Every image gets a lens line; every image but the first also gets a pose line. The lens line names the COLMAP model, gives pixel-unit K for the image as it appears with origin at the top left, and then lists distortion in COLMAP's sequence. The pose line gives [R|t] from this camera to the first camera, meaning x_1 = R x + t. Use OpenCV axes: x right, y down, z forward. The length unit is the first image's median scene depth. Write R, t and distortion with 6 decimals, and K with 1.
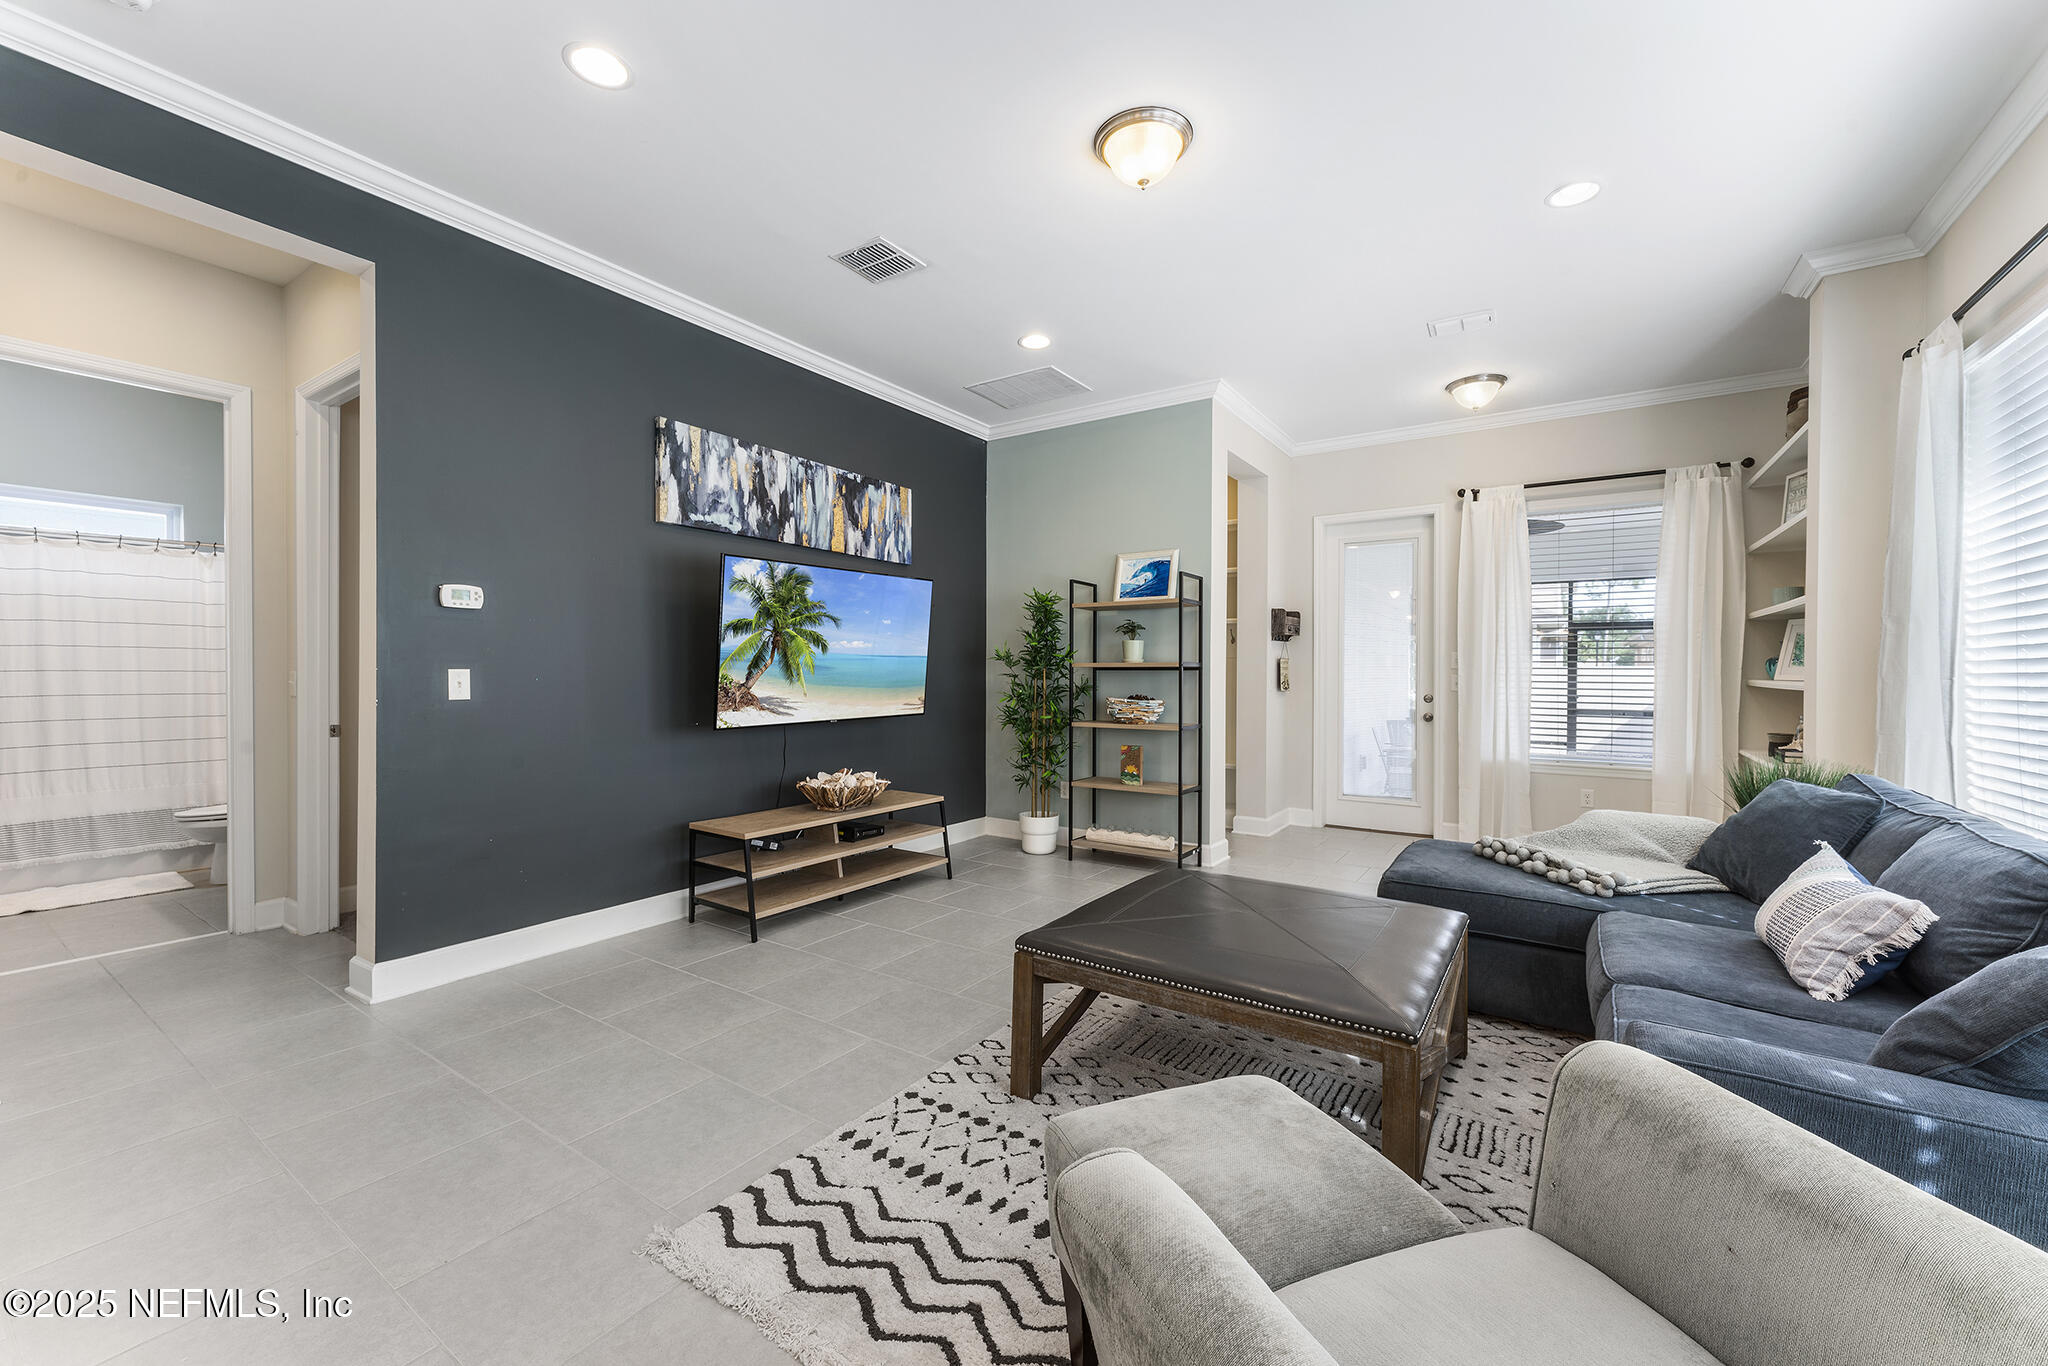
lens RADIAL K [[808.6, 0, 1018.2], [0, 808.6, 677.3], [0, 0, 1]] dist [-0.000399, -0.000102]
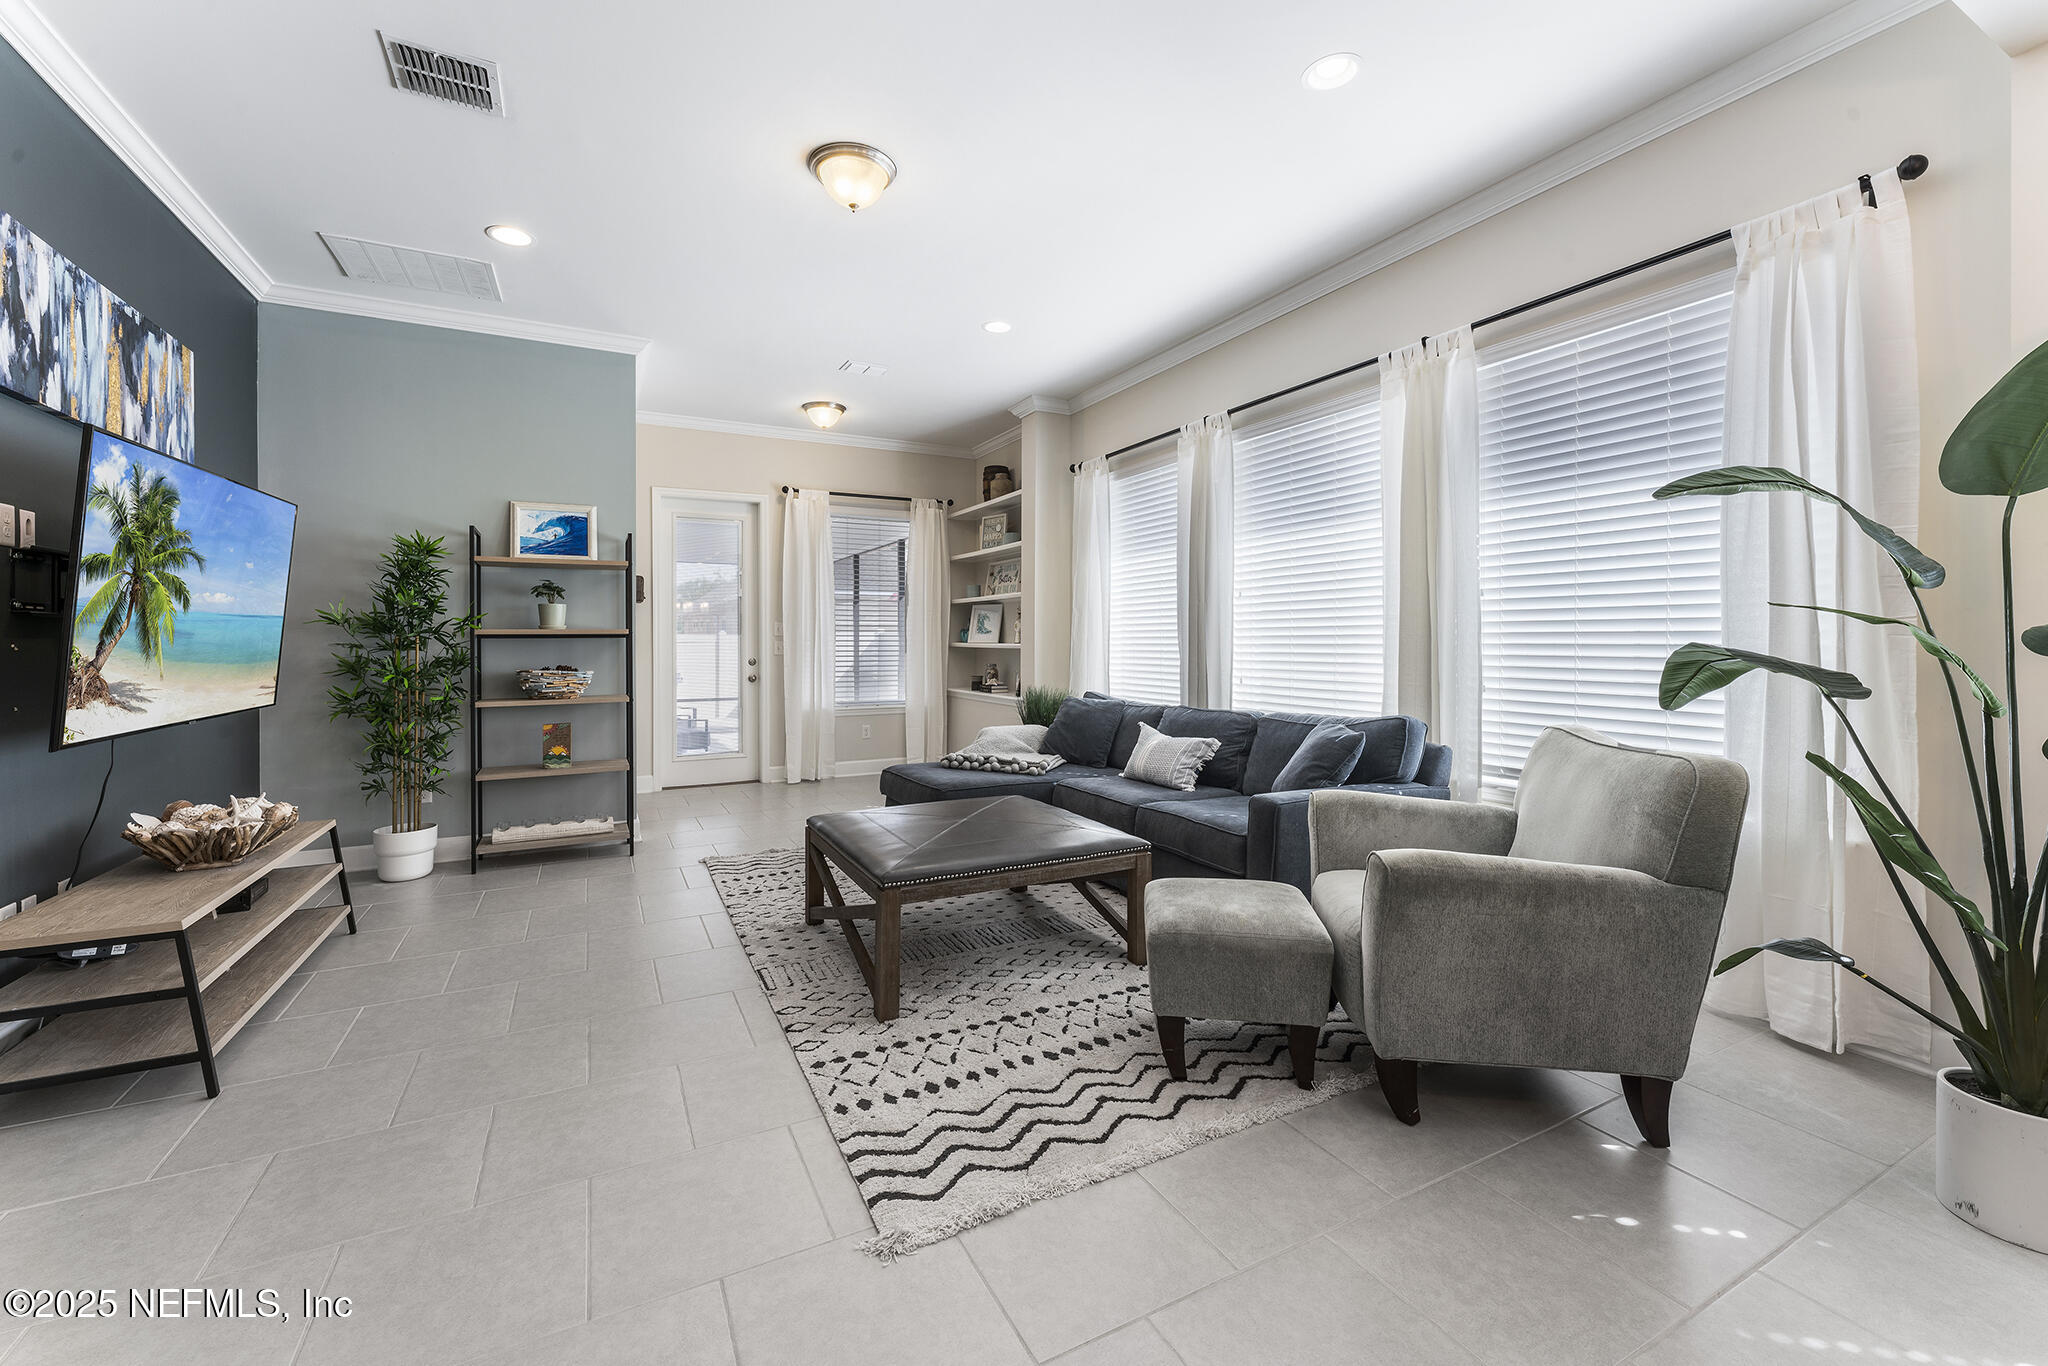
lens RADIAL K [[822.4, 0, 1009.1], [0, 822.4, 644.3], [0, 0, 1]] dist [0.001147, -0.000162]
pose [[0.480130, -0.009453, 0.877146, -0.443235], [0.010768, 0.999930, 0.004882, -0.000787], [-0.877131, 0.007101, 0.480199, 0.151037]]
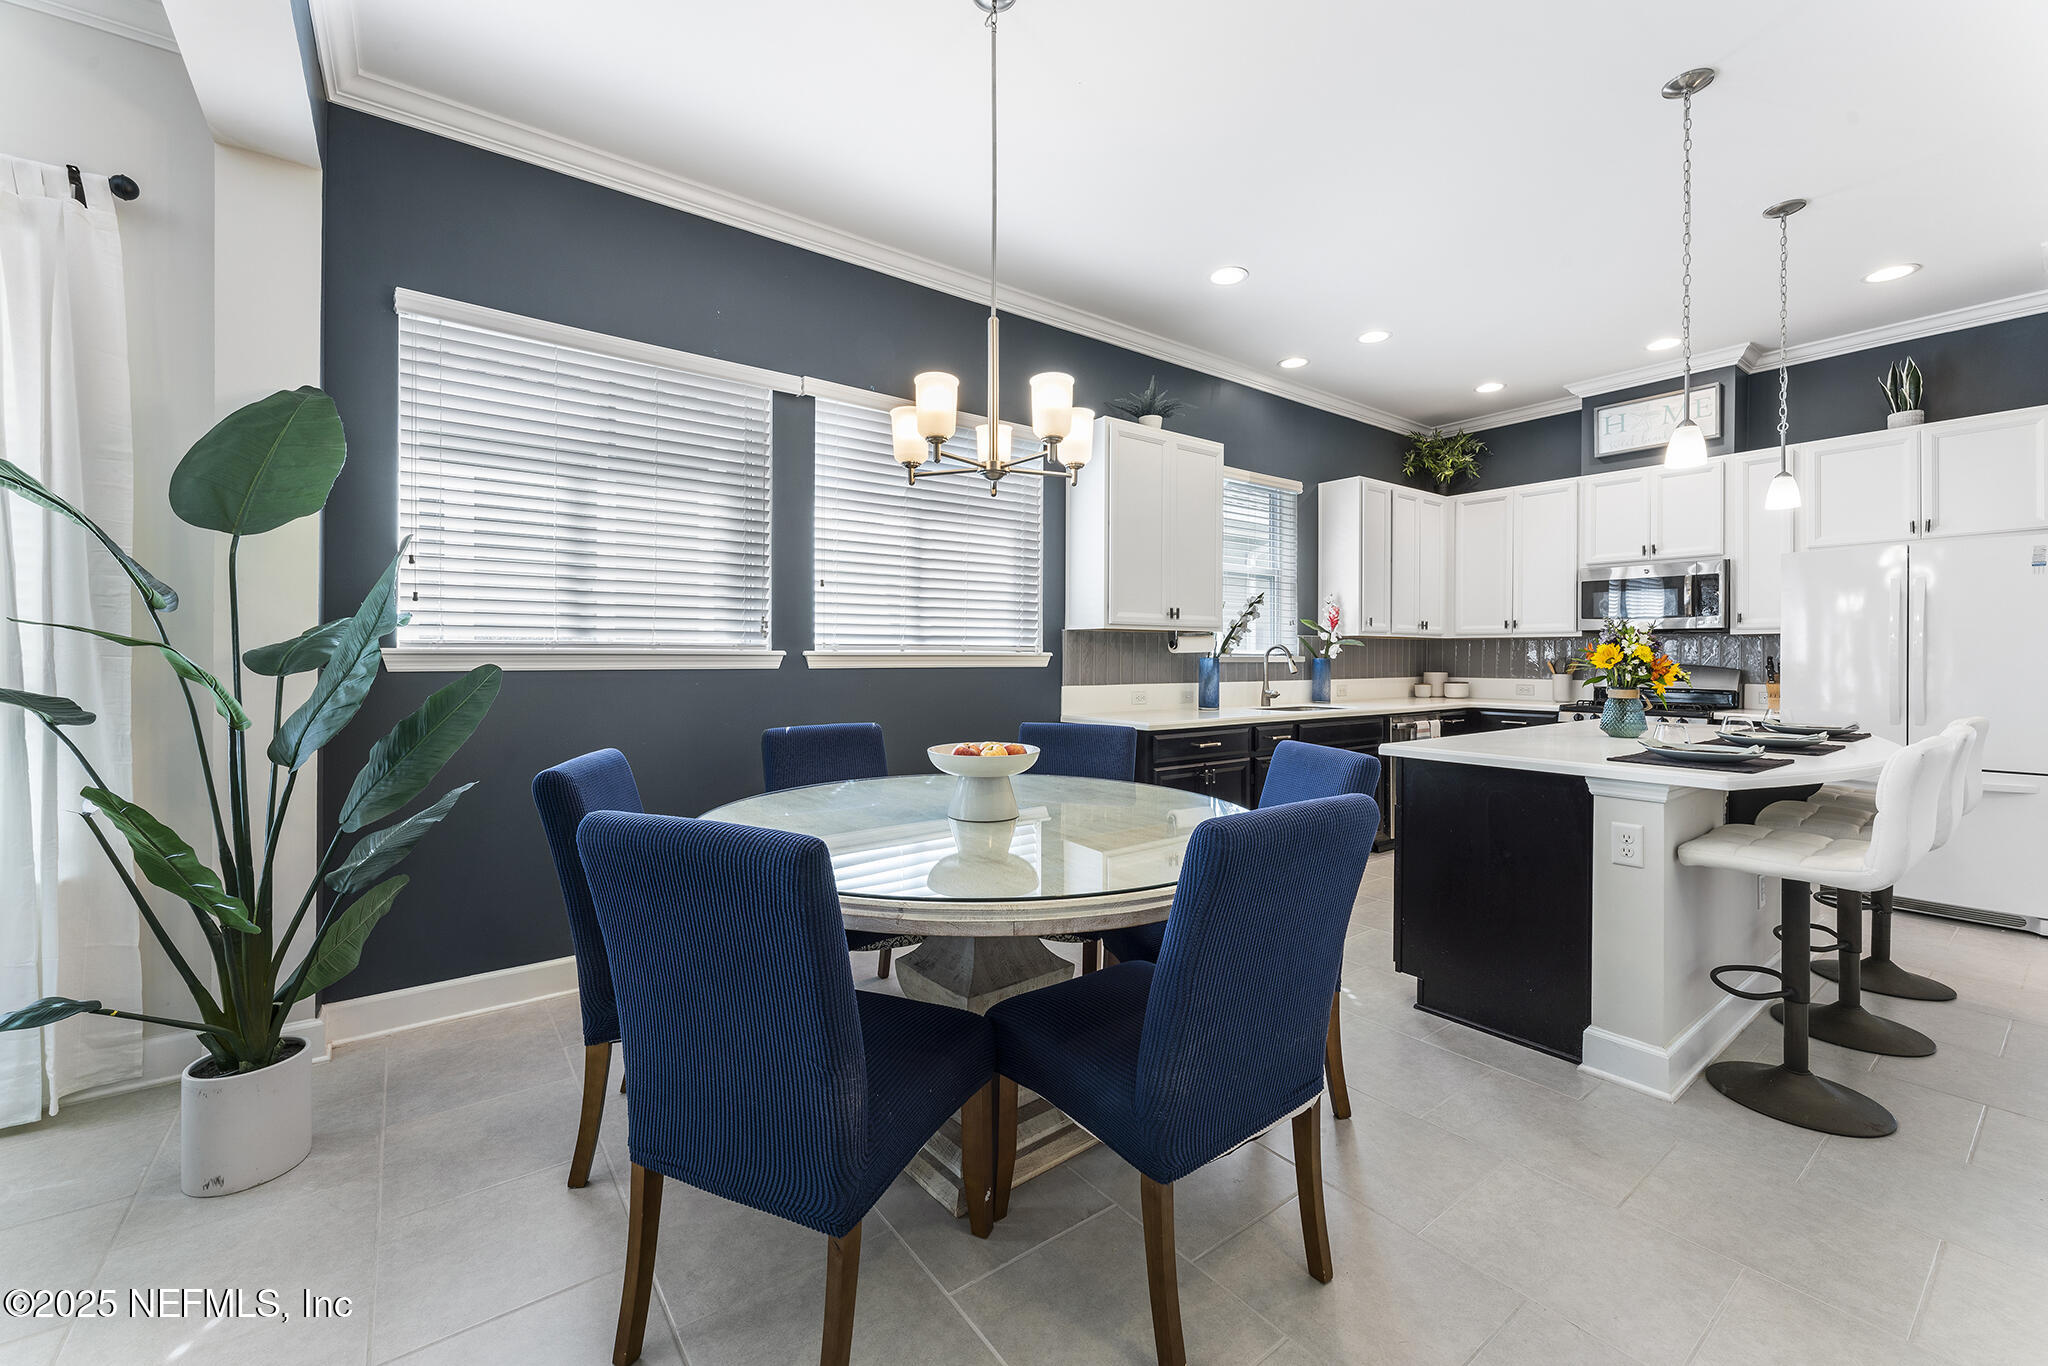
lens RADIAL K [[818.7, 0, 1012.4], [0, 818.7, 656.5], [0, 0, 1]] dist [-0.000332, 0.000086]
pose [[-0.942726, -0.006012, 0.333514, -0.414938], [-0.003249, 0.999956, 0.008841, -0.003582], [-0.333552, 0.007251, -0.942704, 0.197070]]
